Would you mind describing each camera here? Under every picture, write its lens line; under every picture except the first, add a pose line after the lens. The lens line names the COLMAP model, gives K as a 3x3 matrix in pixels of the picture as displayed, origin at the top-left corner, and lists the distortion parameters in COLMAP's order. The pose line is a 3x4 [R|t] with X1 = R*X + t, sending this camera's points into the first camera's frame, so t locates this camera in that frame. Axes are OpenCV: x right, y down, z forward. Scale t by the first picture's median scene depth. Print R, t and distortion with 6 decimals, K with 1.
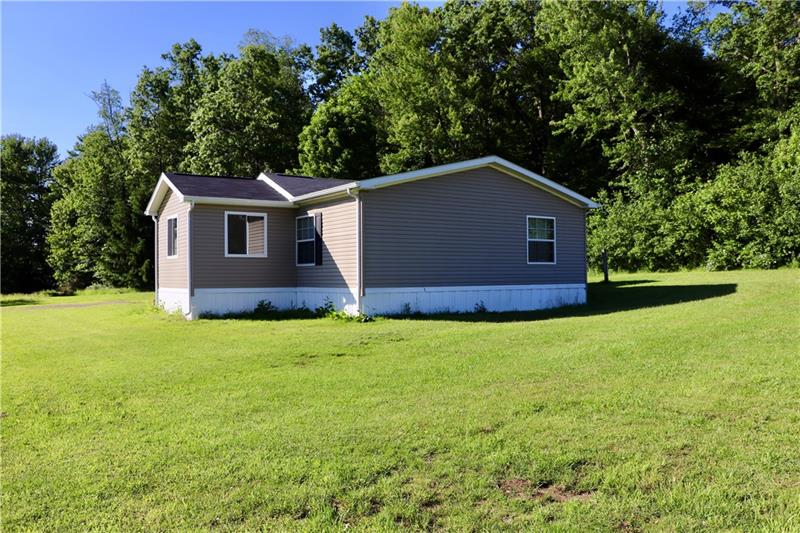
lens RADIAL K [[648.8, 0, 416.1], [0, 648.8, 279.1], [0, 0, 1]] dist [-0.148849, 0.050004]
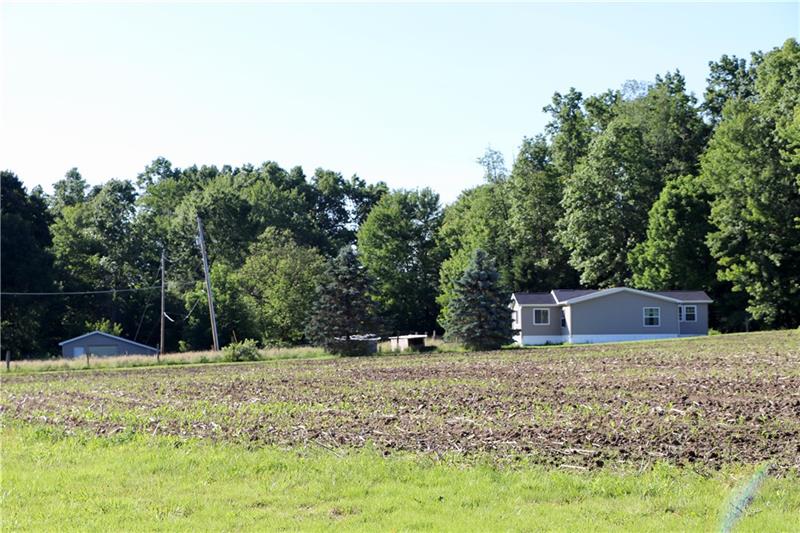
lens RADIAL K [[1975.0, 0, 402.4], [0, 1975.0, 269.1], [0, 0, 1]] dist [0.506791, 0.000000]
pose [[0.875289, -0.021549, -0.483120, 1.207897], [0.000755, 0.999066, -0.043194, 0.034345], [0.483600, 0.037442, 0.874488, -2.447969]]
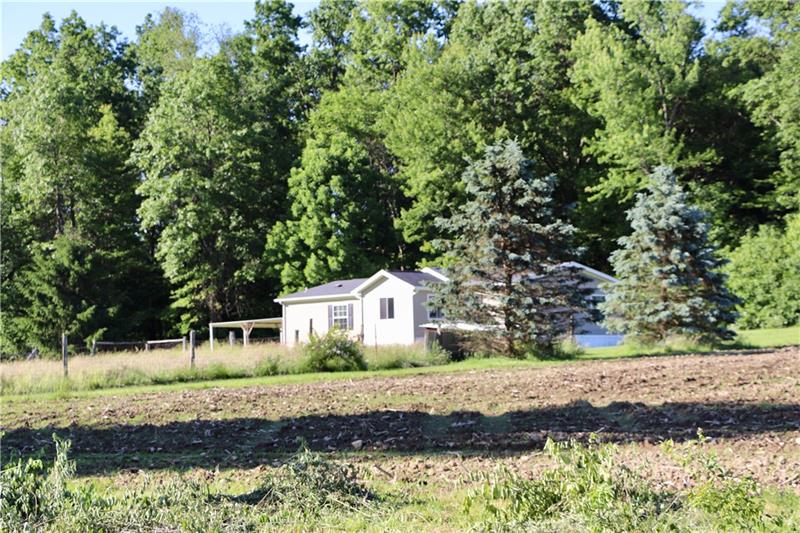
lens RADIAL K [[1975.0, 0, 400.1], [0, 1975.0, 271.2], [0, 0, 1]] dist [0.506791, 0.000000]
pose [[0.988180, -0.006110, 0.153174, -0.453761], [0.015740, 0.997968, -0.061737, 0.061916], [-0.152486, 0.063418, 0.986269, -1.651536]]
